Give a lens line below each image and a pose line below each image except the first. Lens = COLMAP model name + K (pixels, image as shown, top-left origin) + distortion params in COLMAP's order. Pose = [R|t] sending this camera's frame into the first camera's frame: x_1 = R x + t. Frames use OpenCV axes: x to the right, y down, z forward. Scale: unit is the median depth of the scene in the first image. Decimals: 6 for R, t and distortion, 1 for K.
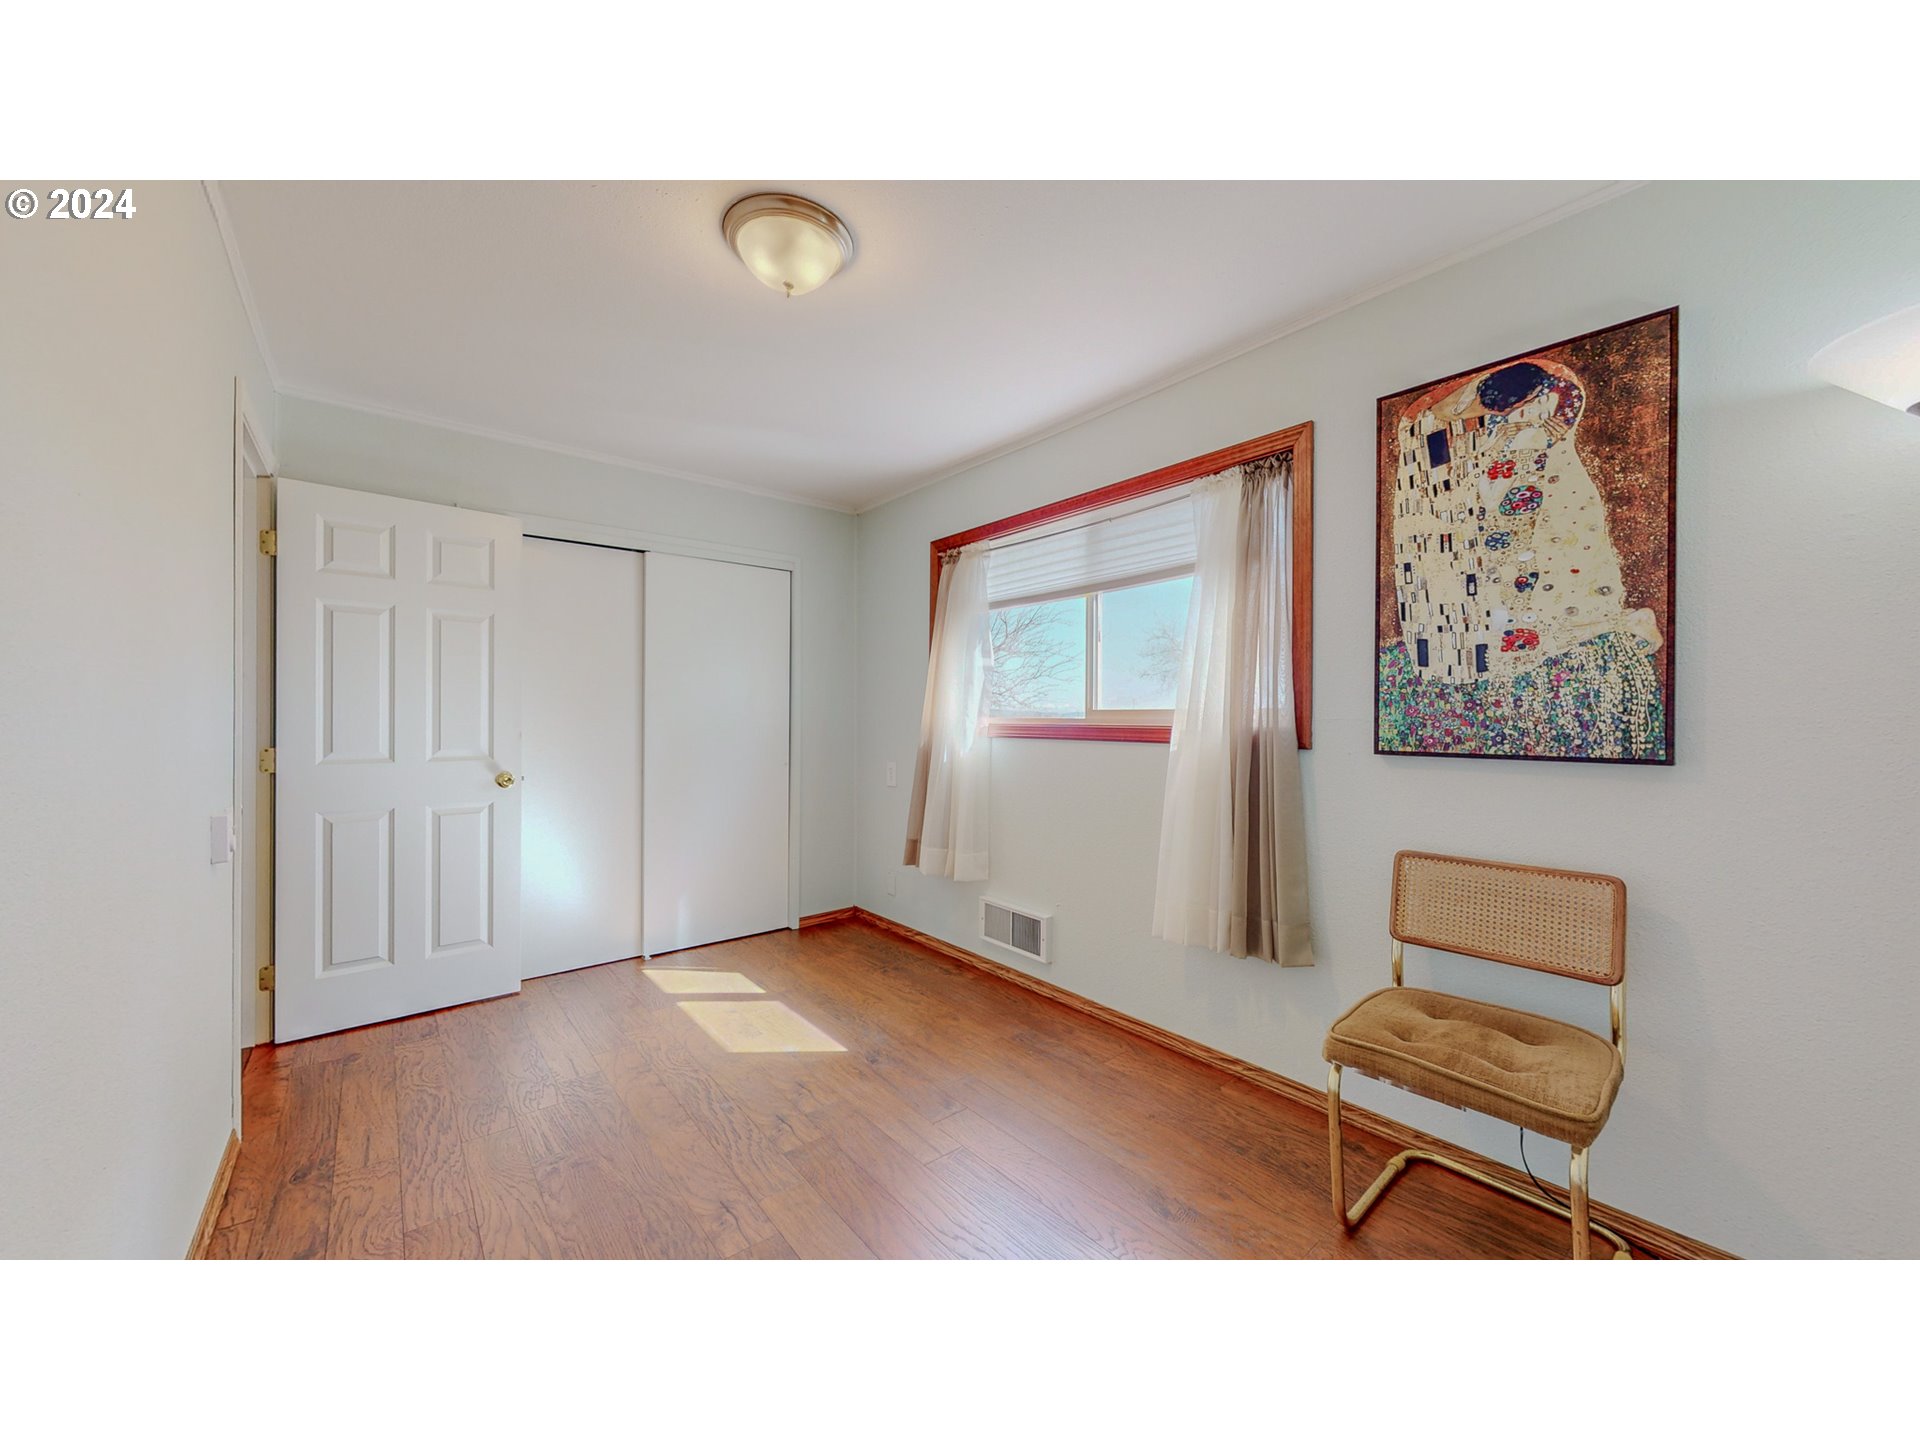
lens RADIAL K [[708.3, 0, 962.7], [0, 708.3, 720.9], [0, 0, 1]] dist [-0.000598, 0.000027]
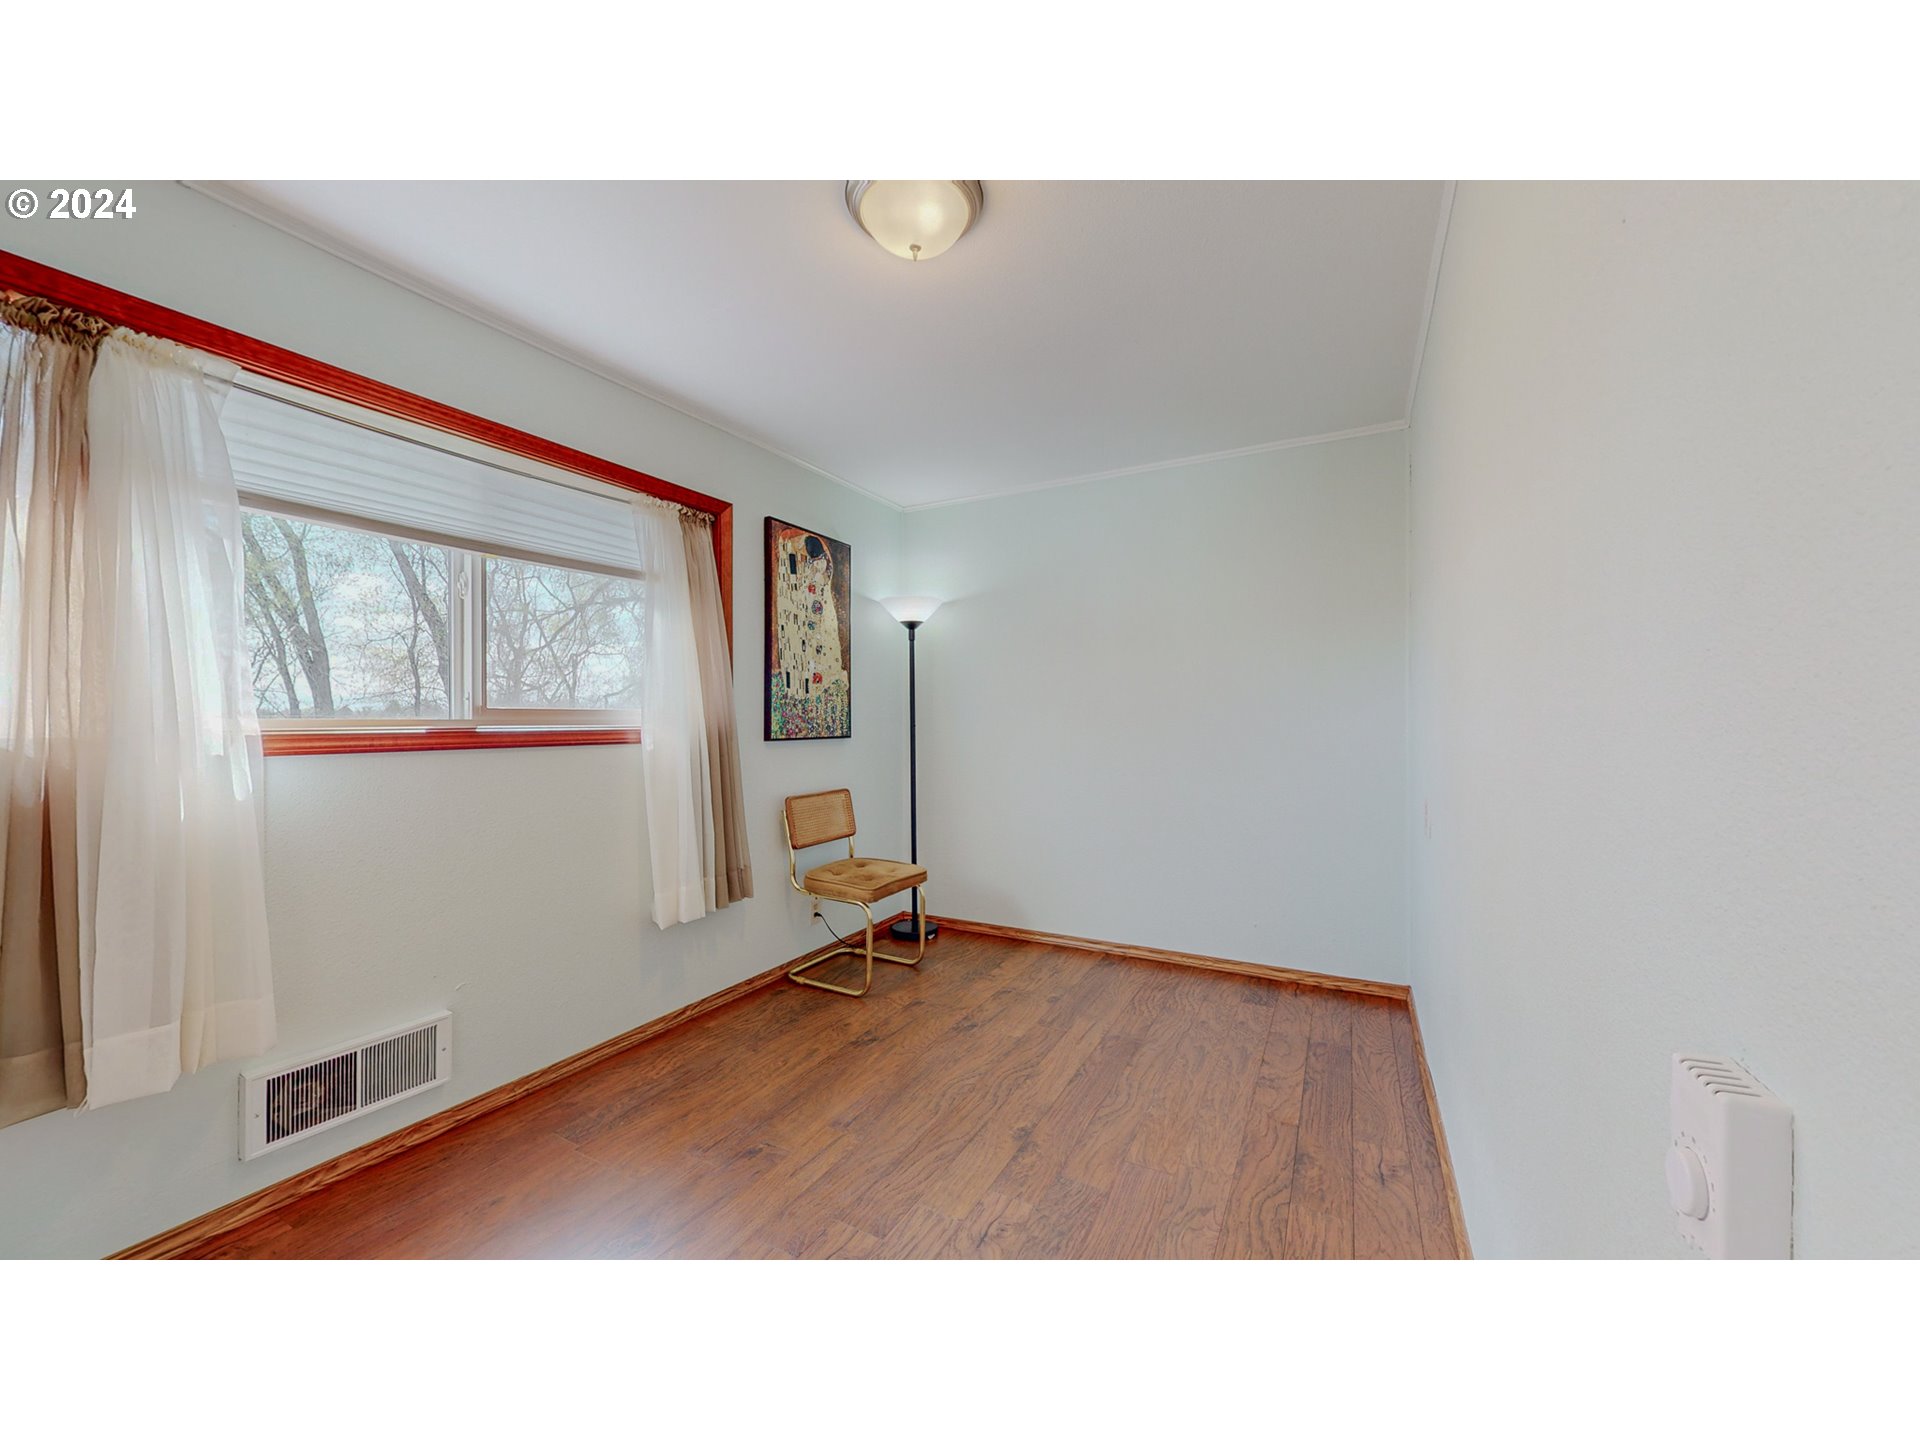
lens RADIAL K [[708.3, 0, 960.8], [0, 708.3, 718.9], [0, 0, 1]] dist [-0.000598, 0.000027]
pose [[-0.372351, -0.001046, 0.928092, -1.146405], [0.006405, 0.999973, 0.003697, -0.006110], [-0.928070, 0.007321, -0.372334, 1.316042]]
